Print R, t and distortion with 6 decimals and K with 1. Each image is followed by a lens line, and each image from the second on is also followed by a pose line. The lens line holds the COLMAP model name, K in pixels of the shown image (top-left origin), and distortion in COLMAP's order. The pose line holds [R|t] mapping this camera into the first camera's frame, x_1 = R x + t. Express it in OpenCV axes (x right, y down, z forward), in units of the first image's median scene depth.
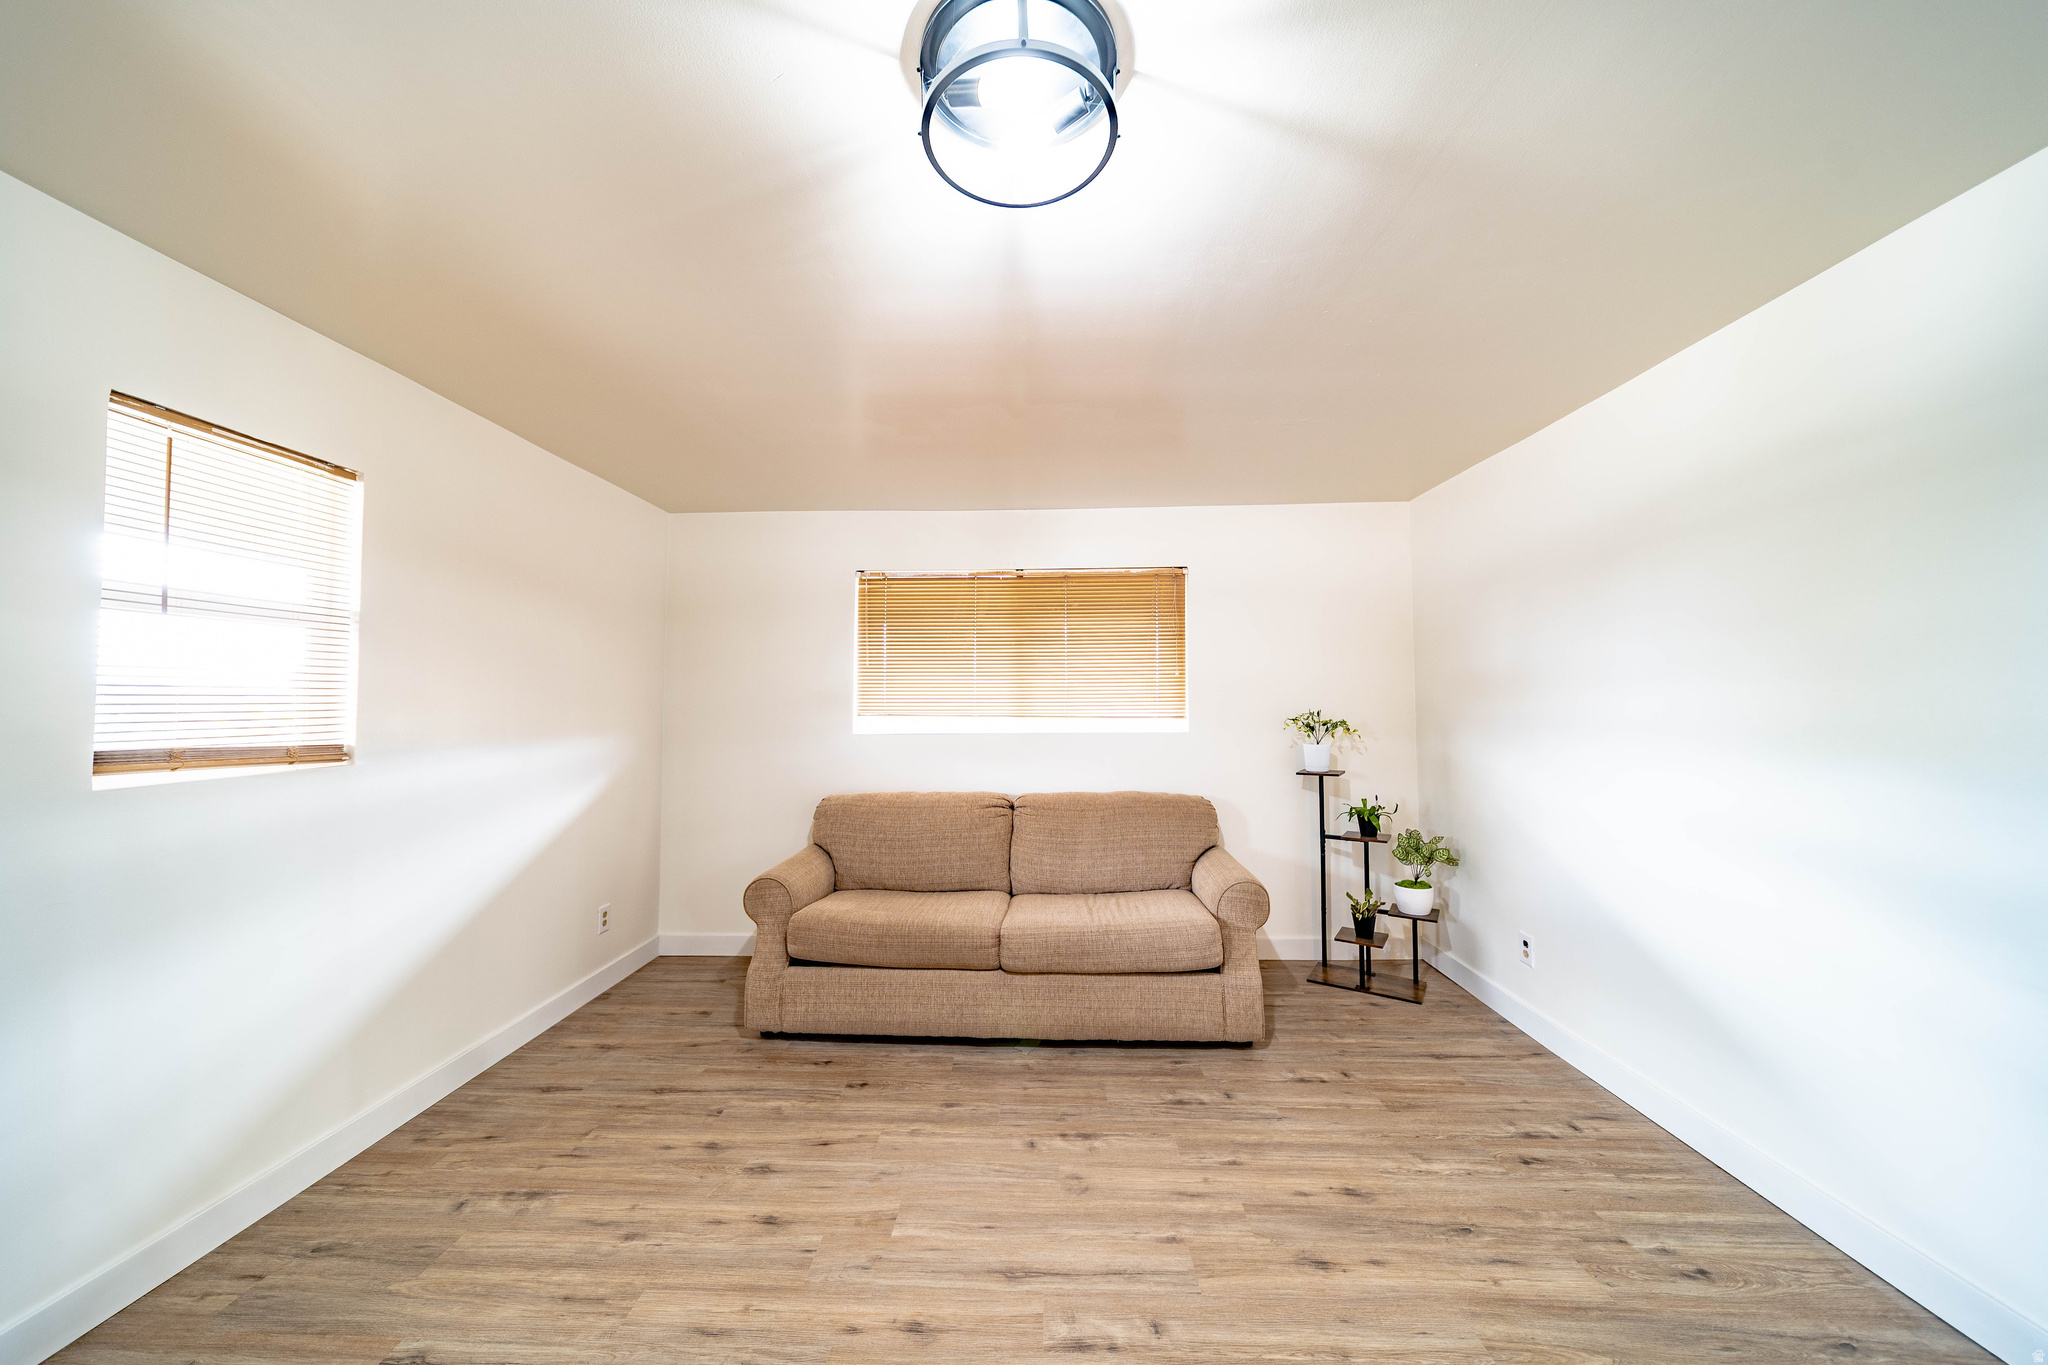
lens RADIAL K [[708.1, 0, 1022.1], [0, 708.1, 680.1], [0, 0, 1]] dist [0.005401, 0.000228]
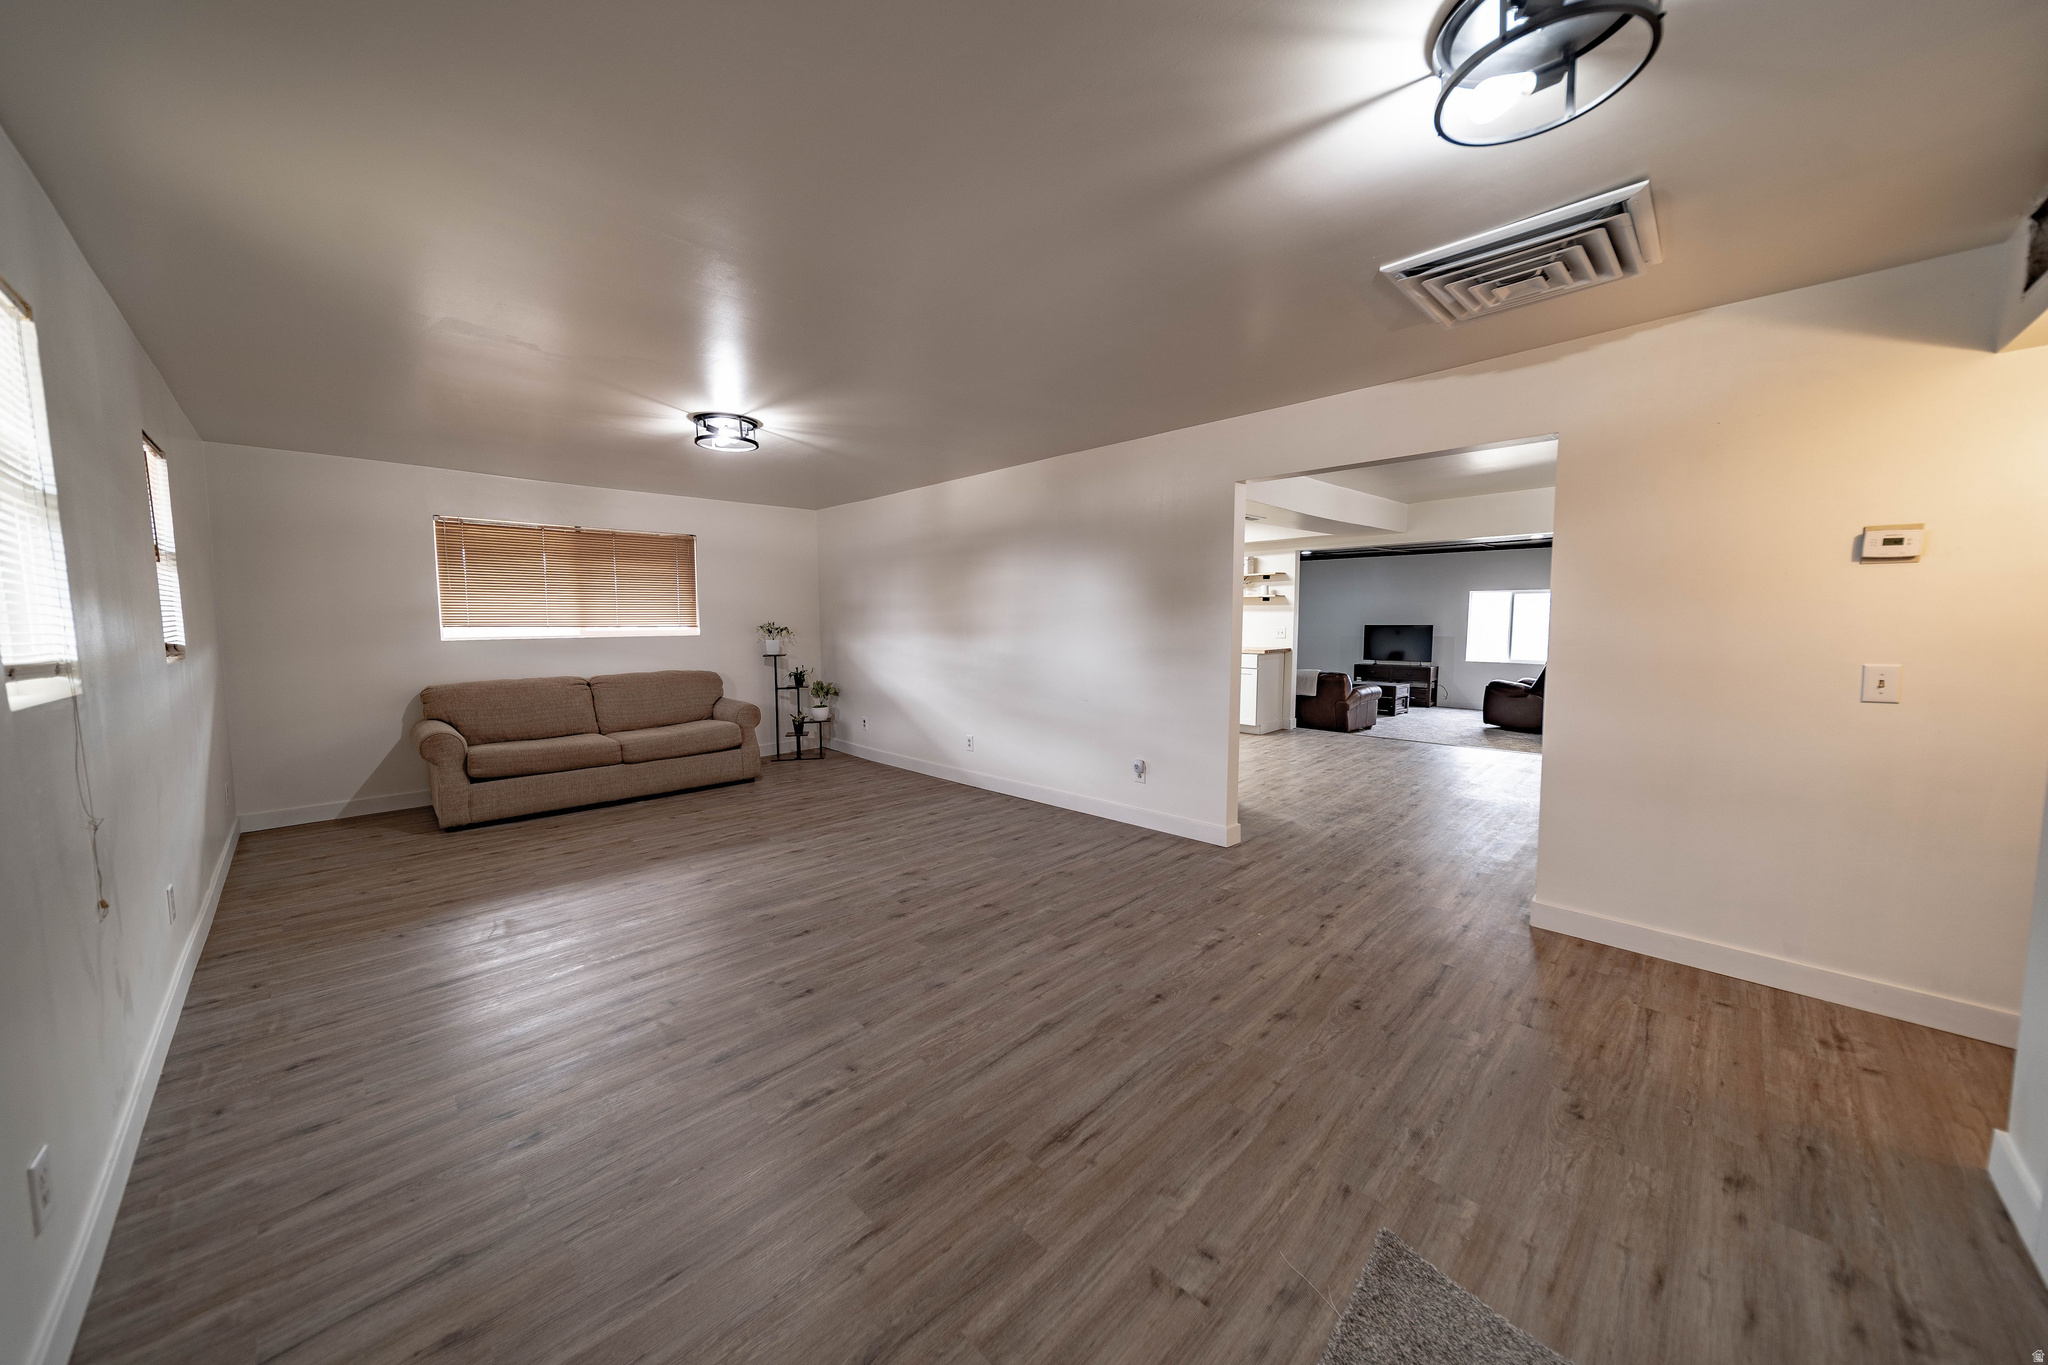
lens RADIAL K [[708.1, 0, 1022.1], [0, 708.1, 680.1], [0, 0, 1]] dist [0.005401, 0.000228]
pose [[0.687921, -0.061095, 0.723210, -0.520851], [-0.027618, 0.993526, 0.110201, -0.030645], [-0.725260, -0.095783, 0.681779, -0.810324]]
